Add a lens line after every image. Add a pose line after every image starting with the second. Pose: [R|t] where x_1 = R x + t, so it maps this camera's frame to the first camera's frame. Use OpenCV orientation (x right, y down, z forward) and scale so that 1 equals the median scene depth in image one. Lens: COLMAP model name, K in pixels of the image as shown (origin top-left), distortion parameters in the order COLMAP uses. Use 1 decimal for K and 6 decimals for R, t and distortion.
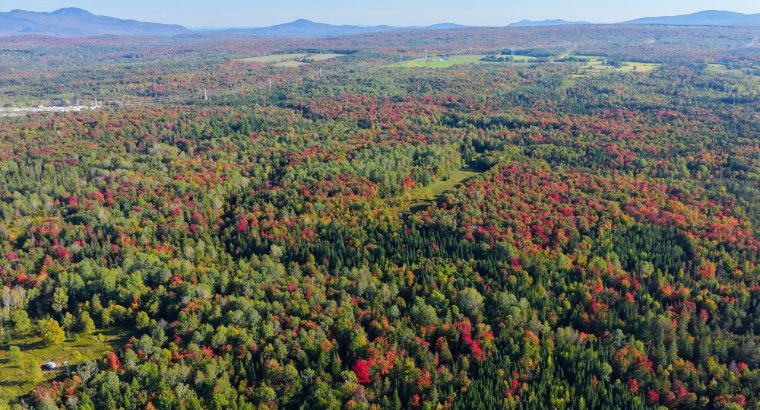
lens RADIAL K [[631.8, 0, 380.2], [0, 631.8, 203.8], [0, 0, 1]] dist [-0.017726, 0.045160]
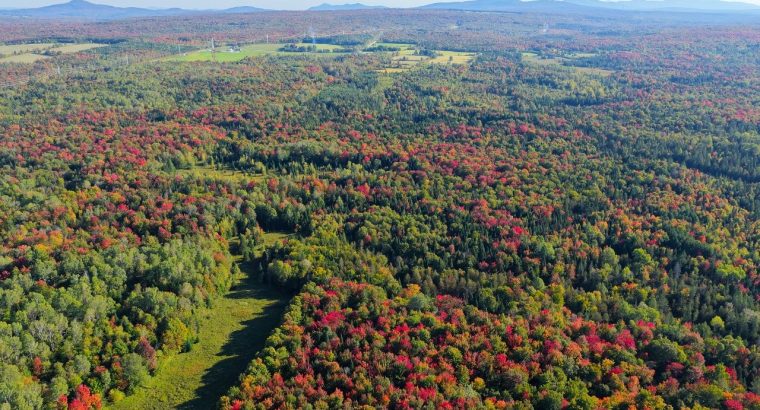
lens RADIAL K [[631.8, 0, 378.3], [0, 631.8, 207.6], [0, 0, 1]] dist [-0.017726, 0.045160]
pose [[0.956160, -0.079629, 0.281810, 0.067118], [0.071263, 0.996662, 0.039829, -0.087492], [-0.284041, -0.018000, 0.958643, 0.307416]]
